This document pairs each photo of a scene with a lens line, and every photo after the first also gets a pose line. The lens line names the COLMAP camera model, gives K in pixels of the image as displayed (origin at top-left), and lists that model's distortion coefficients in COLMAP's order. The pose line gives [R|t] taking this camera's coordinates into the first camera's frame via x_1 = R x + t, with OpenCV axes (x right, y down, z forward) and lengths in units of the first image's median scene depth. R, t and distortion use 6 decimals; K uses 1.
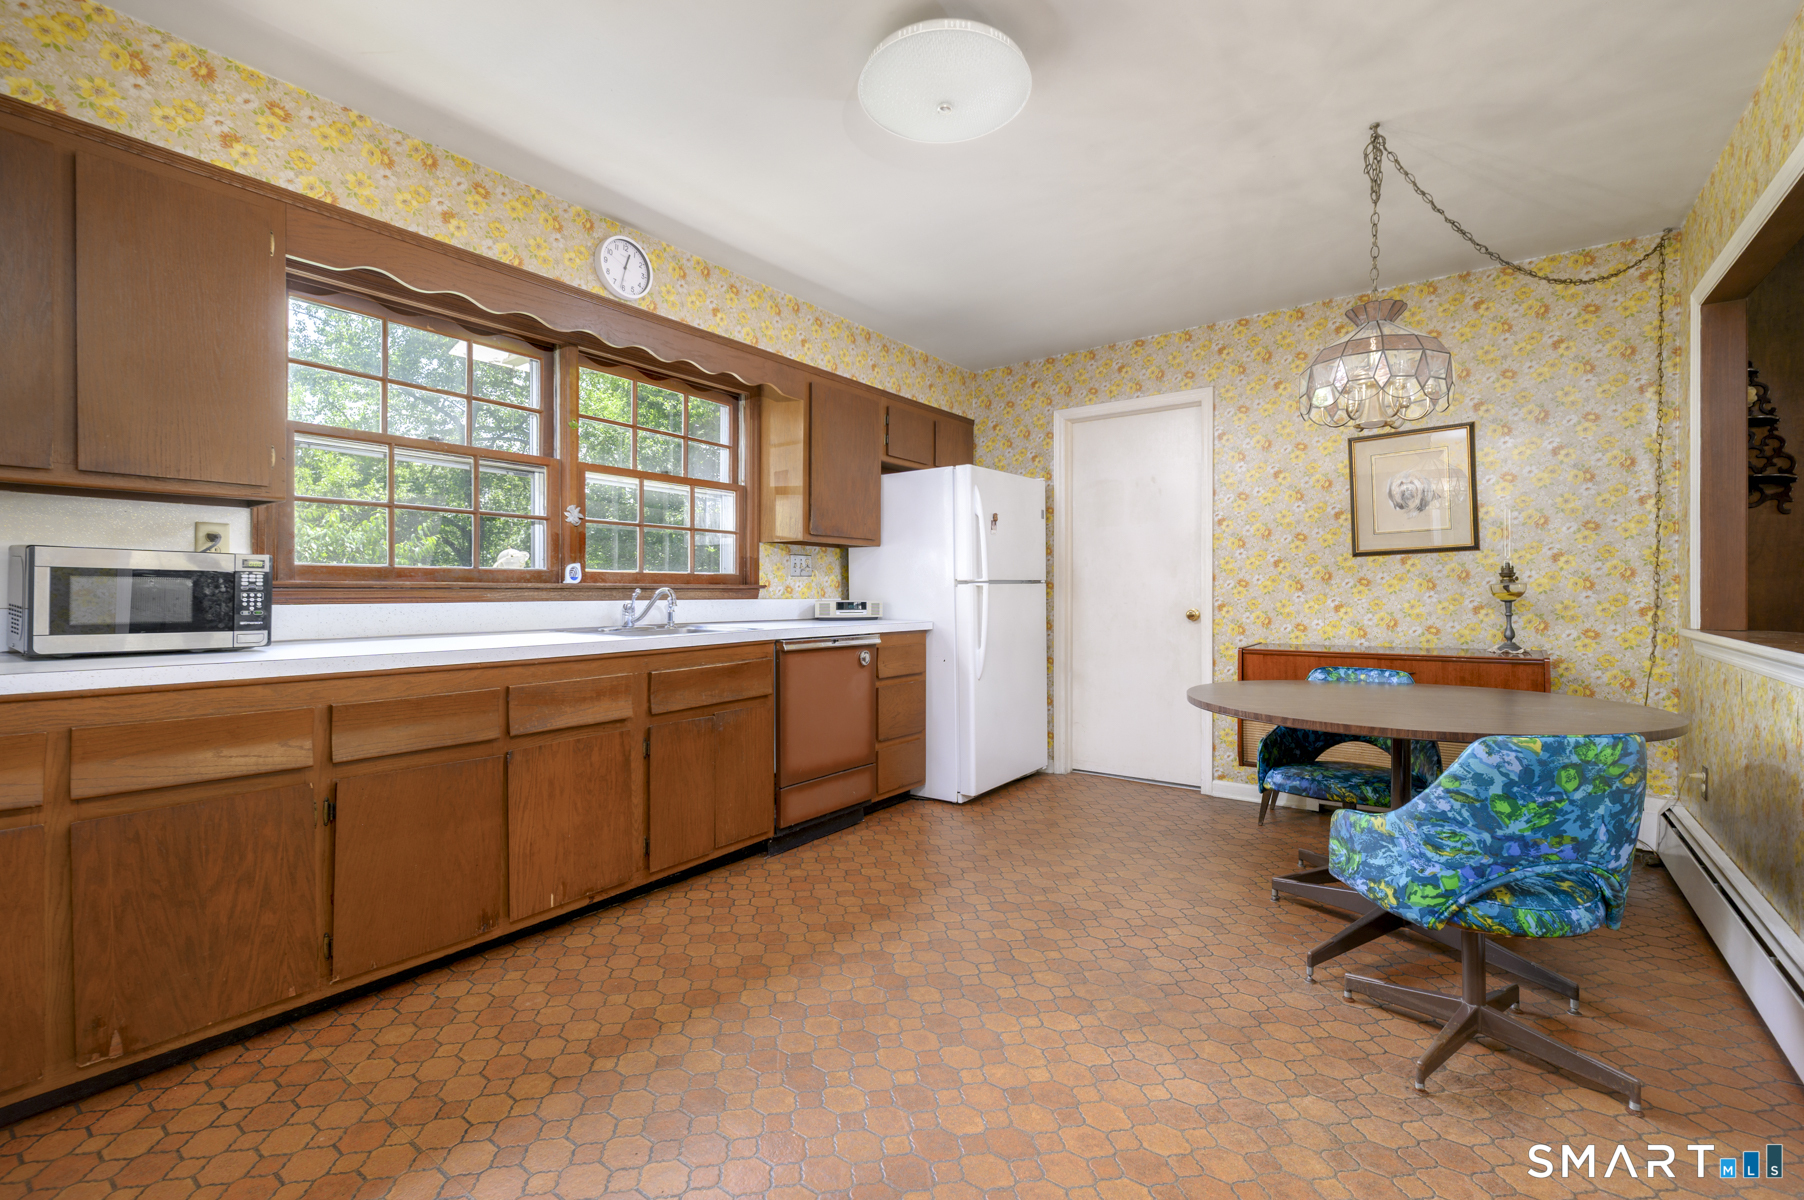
lens RADIAL K [[793.5, 0, 897.2], [0, 793.5, 591.3], [0, 0, 1]] dist [0.000379, -0.000121]
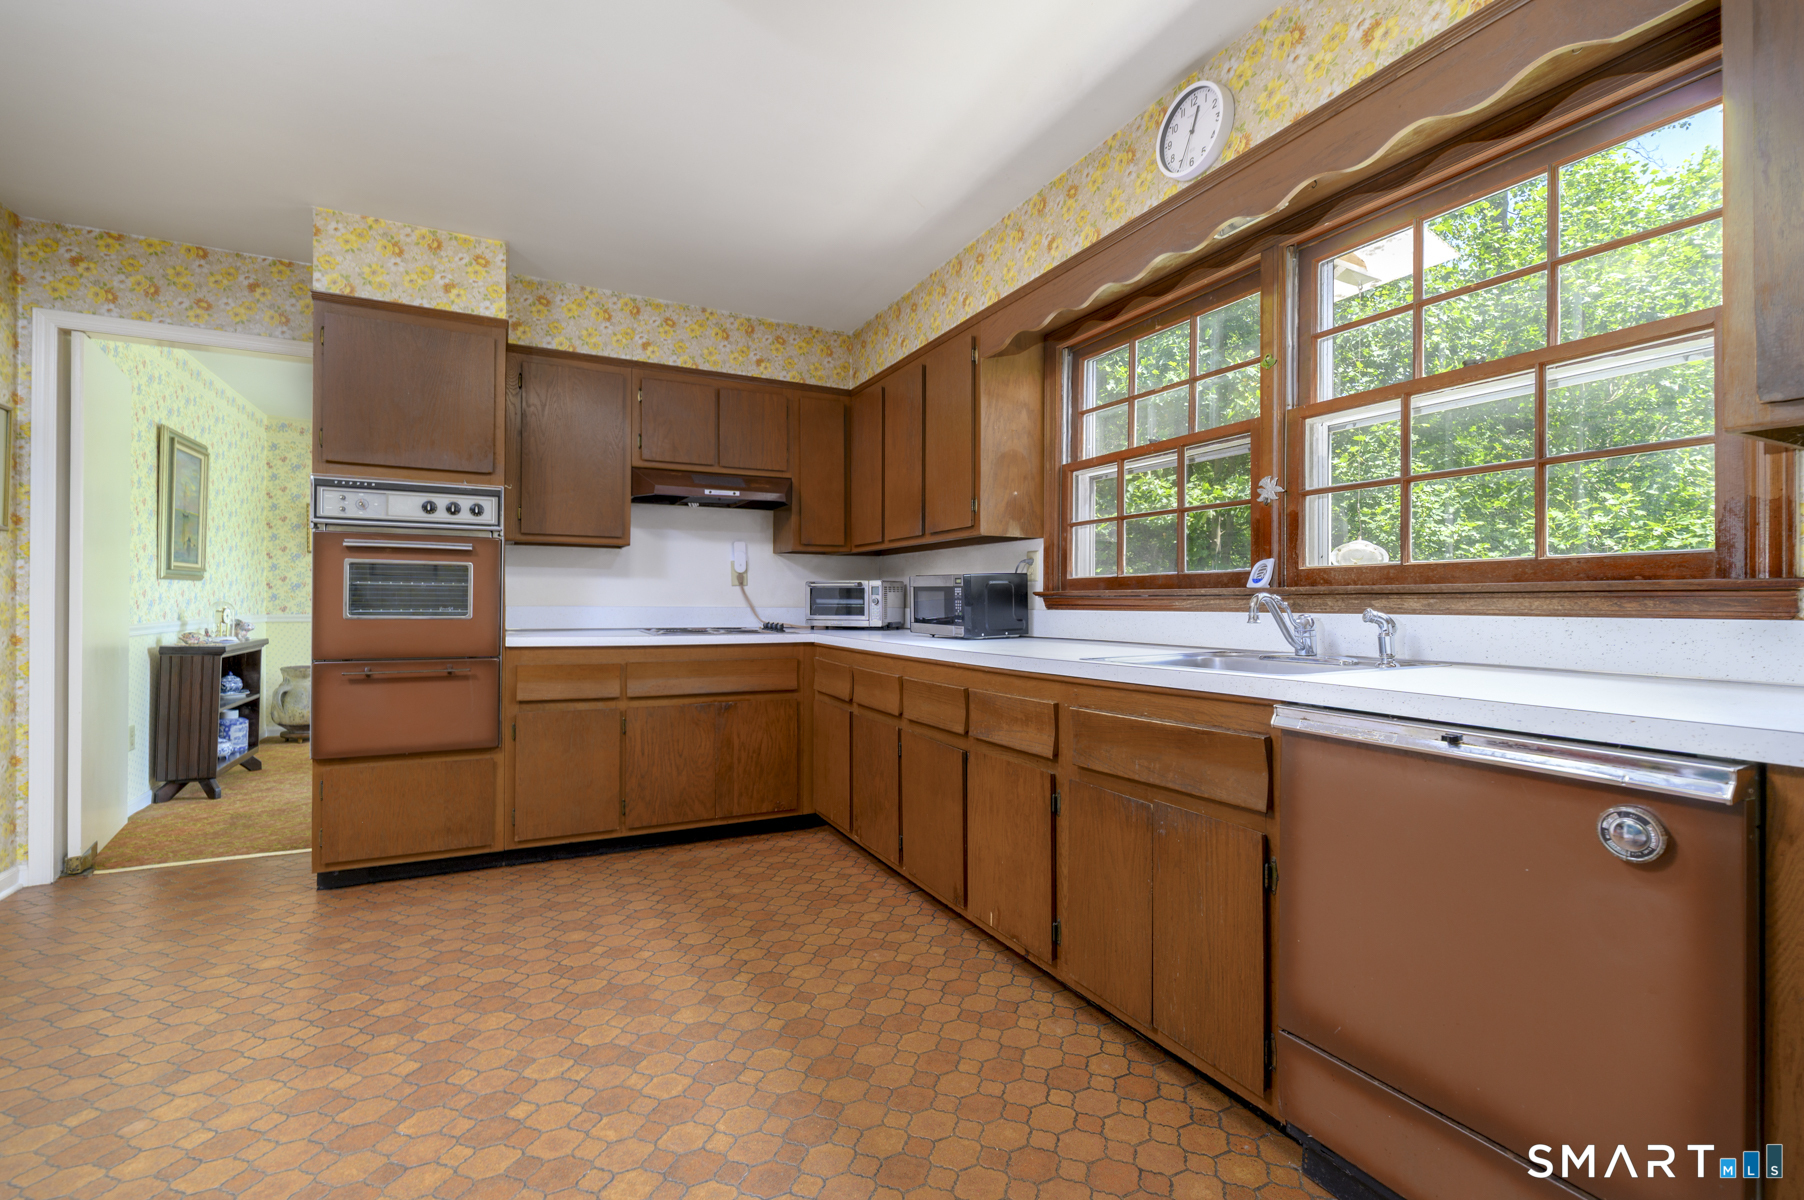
lens RADIAL K [[793.5, 0, 897.2], [0, 793.5, 591.3], [0, 0, 1]] dist [0.000379, -0.000121]
pose [[-0.450555, -0.008930, -0.892704, 0.400976], [0.001051, 0.999944, -0.010533, 0.001271], [0.892748, -0.005684, -0.450520, 1.111991]]
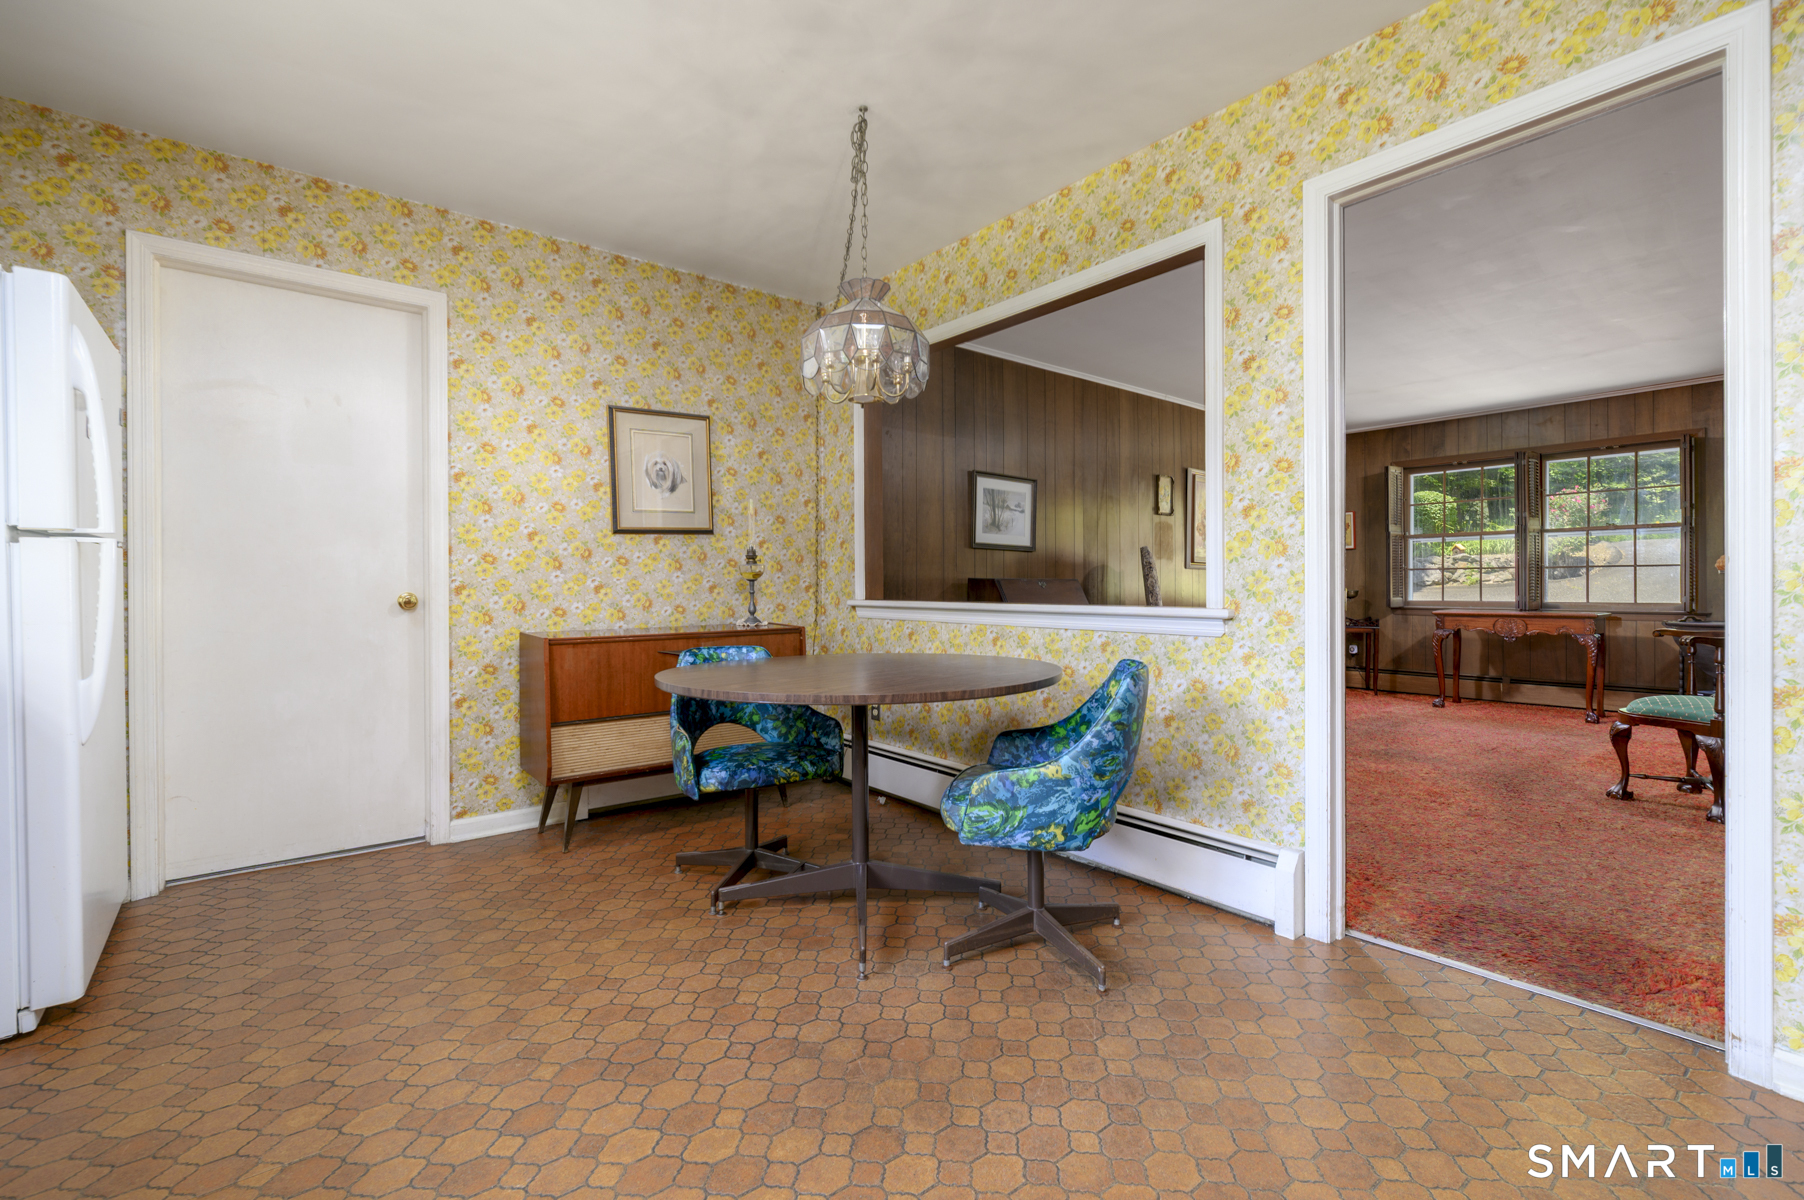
lens RADIAL K [[793.5, 0, 897.2], [0, 793.5, 591.3], [0, 0, 1]] dist [0.000379, -0.000121]
pose [[0.246819, -0.007153, 0.969035, -0.312987], [-0.001524, 0.999969, 0.007770, 0.020867], [-0.969061, -0.003394, 0.246800, 0.570513]]
